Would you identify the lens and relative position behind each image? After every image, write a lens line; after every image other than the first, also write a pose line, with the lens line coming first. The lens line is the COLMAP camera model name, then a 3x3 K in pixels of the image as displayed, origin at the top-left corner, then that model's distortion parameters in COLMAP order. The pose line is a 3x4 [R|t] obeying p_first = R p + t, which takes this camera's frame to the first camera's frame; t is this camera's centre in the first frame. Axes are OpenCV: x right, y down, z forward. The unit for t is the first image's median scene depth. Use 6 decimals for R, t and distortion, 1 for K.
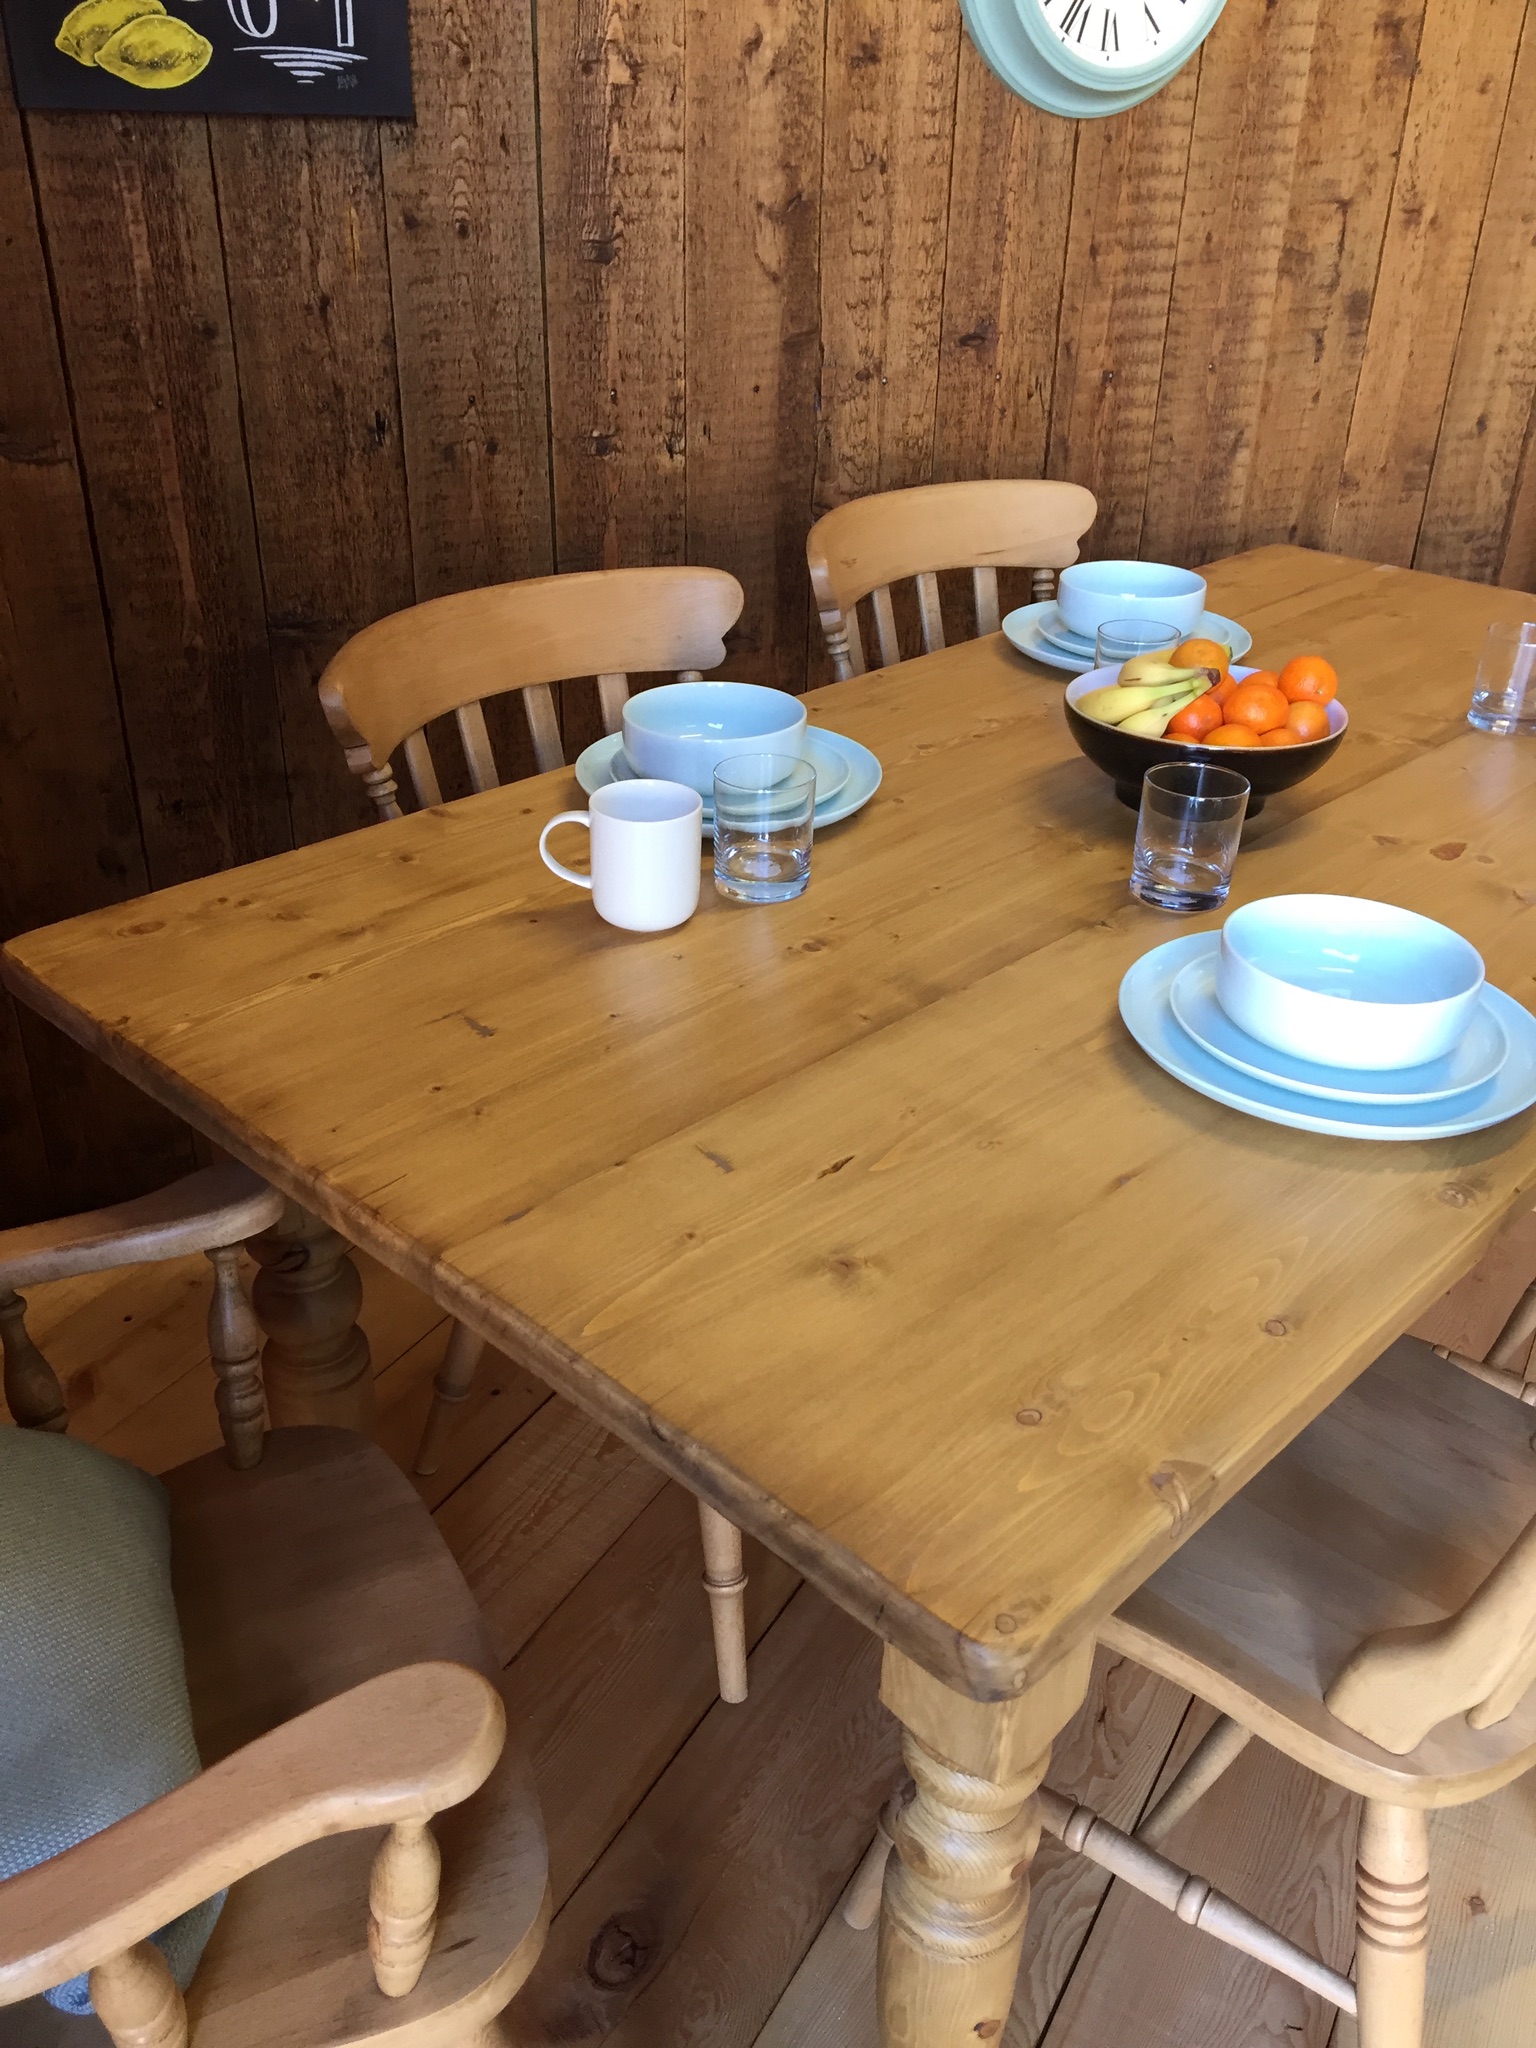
lens RADIAL K [[1766.5, 0, 768.0], [0, 1766.5, 1024.0], [0, 0, 1]] dist [0.012423, 0.000942]
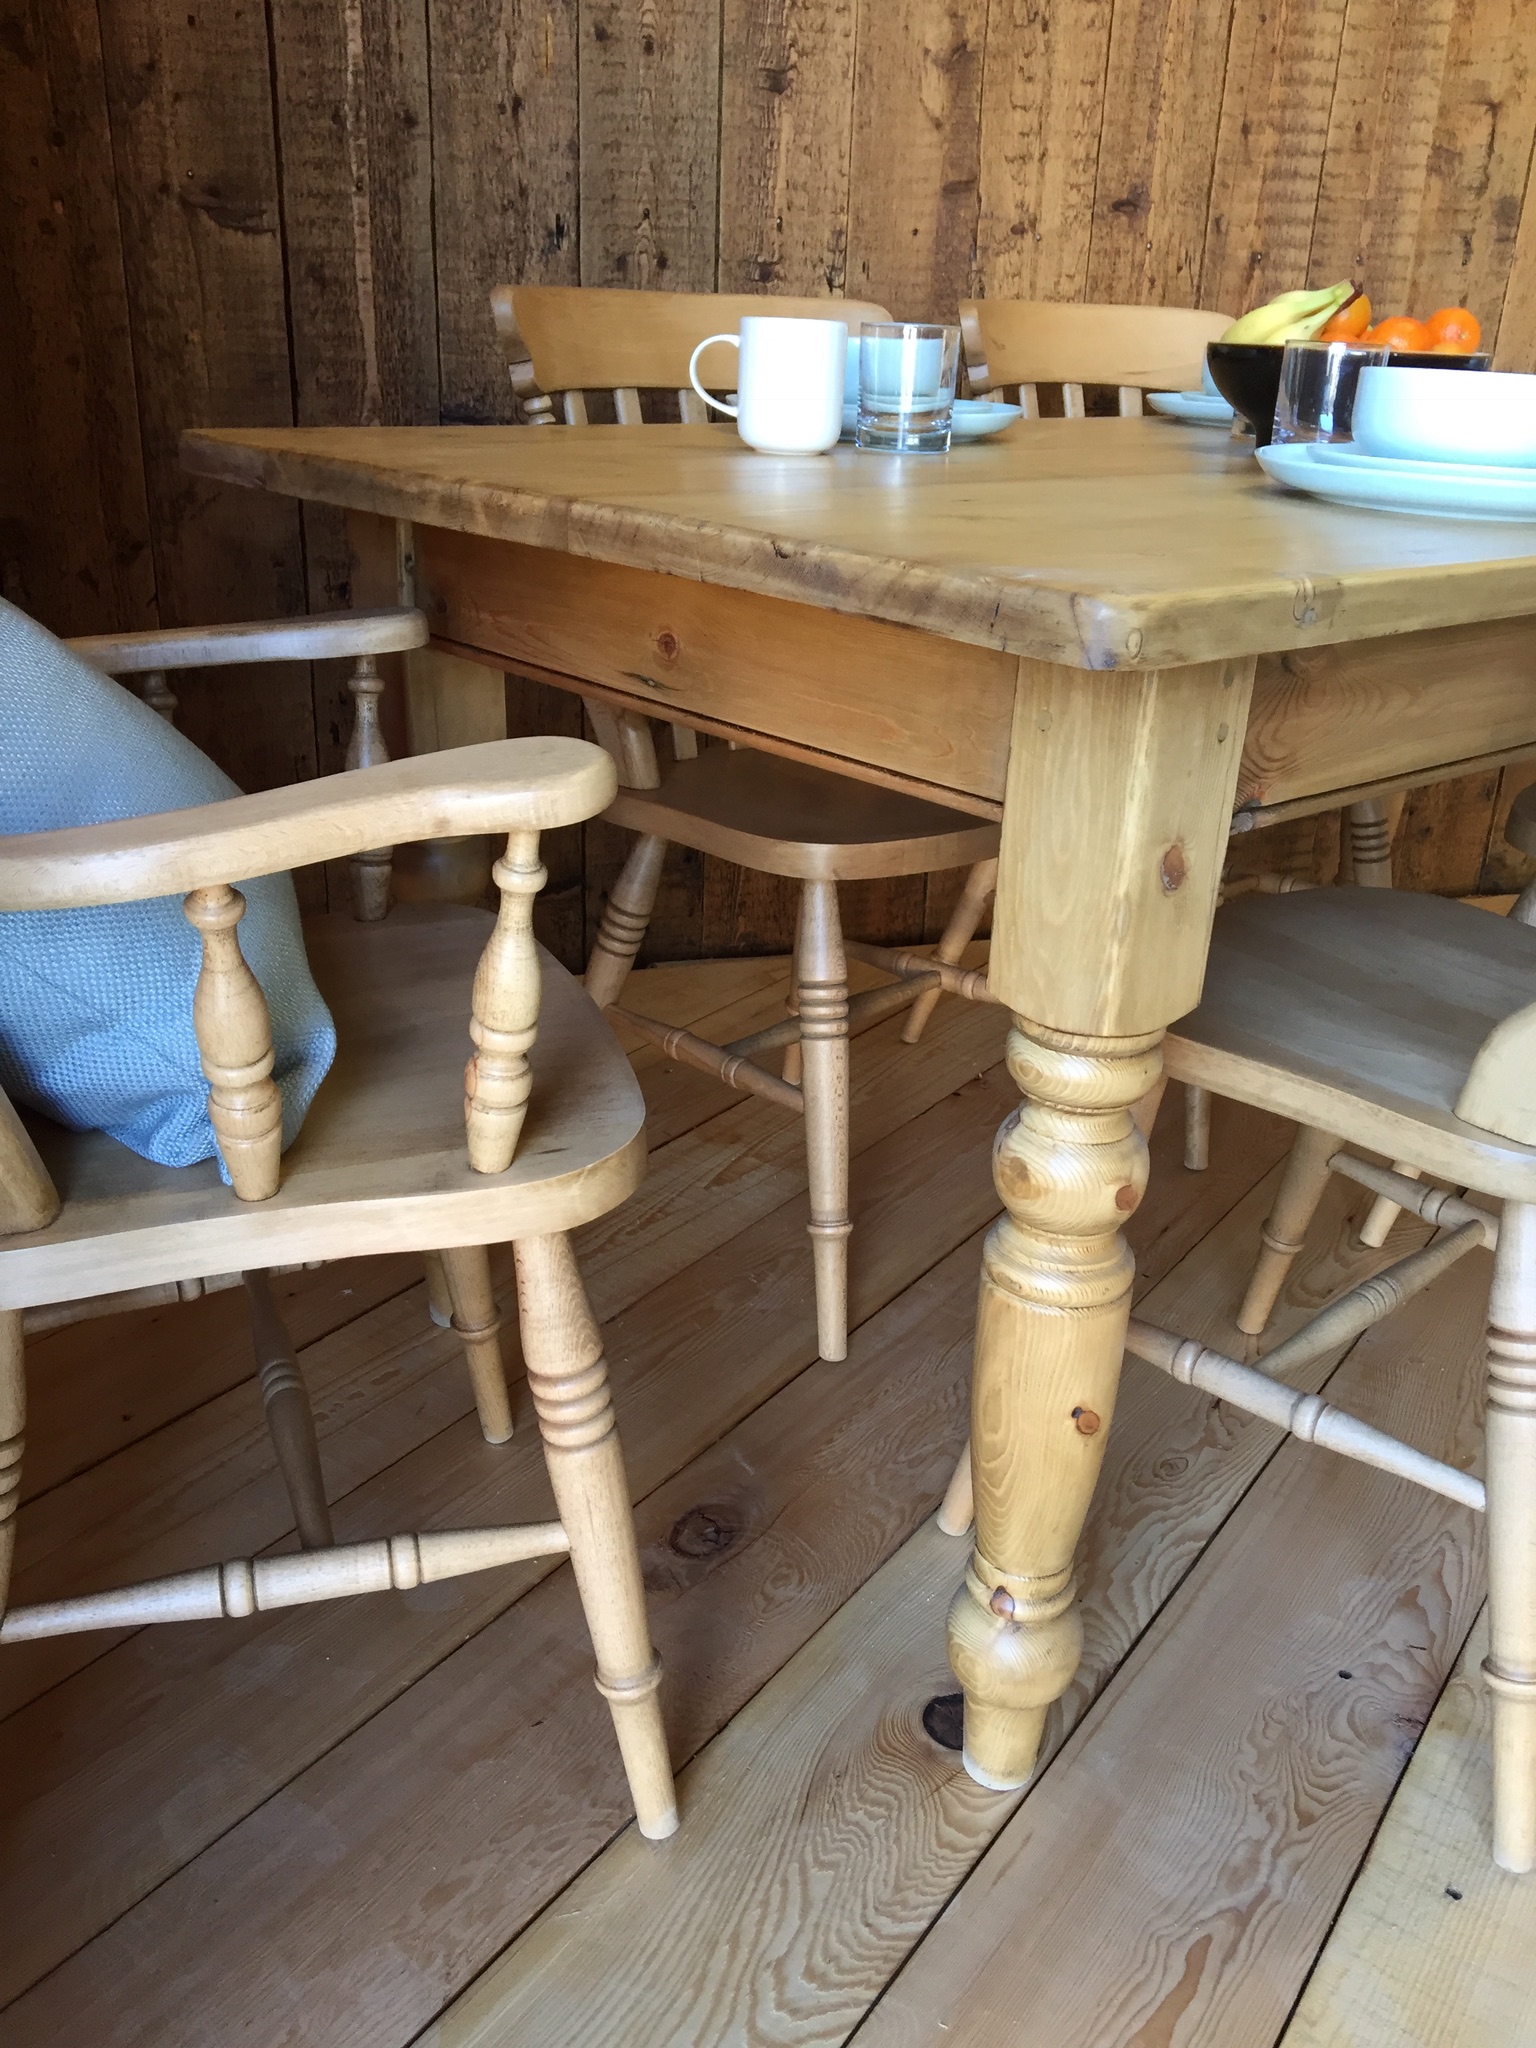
lens RADIAL K [[1774.6, 0, 766.8], [0, 1774.6, 1032.5], [0, 0, 1]] dist [-0.000172, 0.020824]
pose [[0.996048, 0.046144, -0.075895, 0.007710], [-0.054773, 0.991754, -0.115858, 0.239401], [0.069923, 0.119557, 0.990362, 0.008439]]
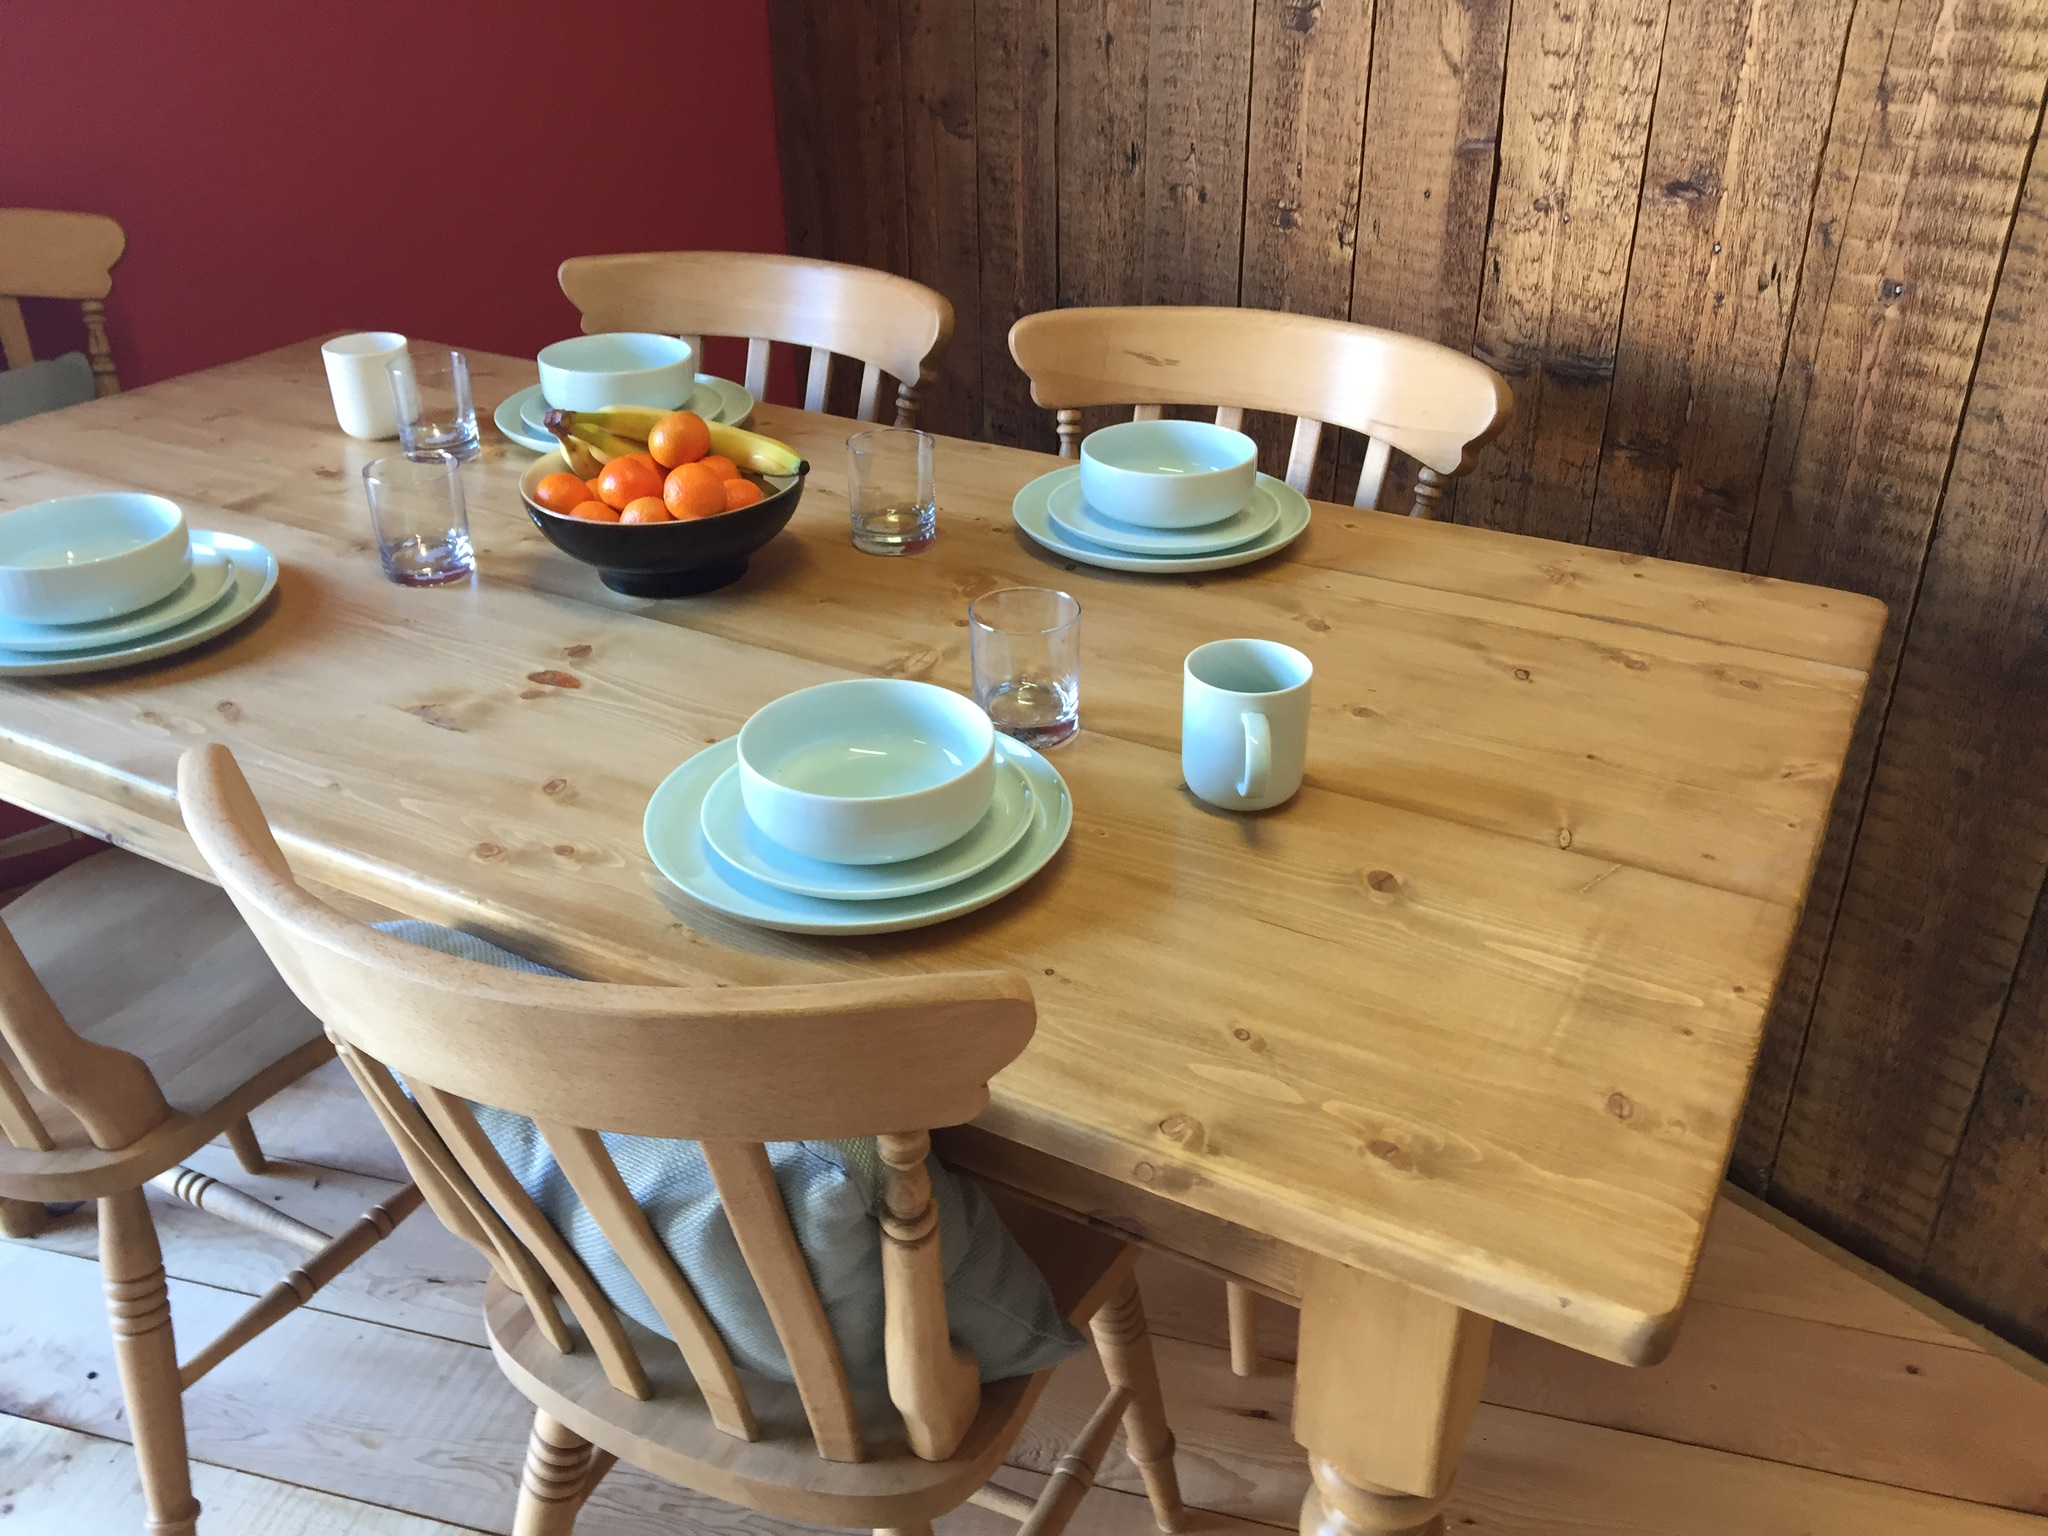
lens RADIAL K [[1746.2, 0, 1020.2], [0, 1746.2, 776.2], [0, 0, 1]] dist [0.010233, 0.000984]
pose [[0.248643, 0.447078, -0.859242, 0.819097], [-0.459055, 0.835537, 0.301905, -0.288874], [0.852904, 0.319373, 0.412984, 0.566896]]
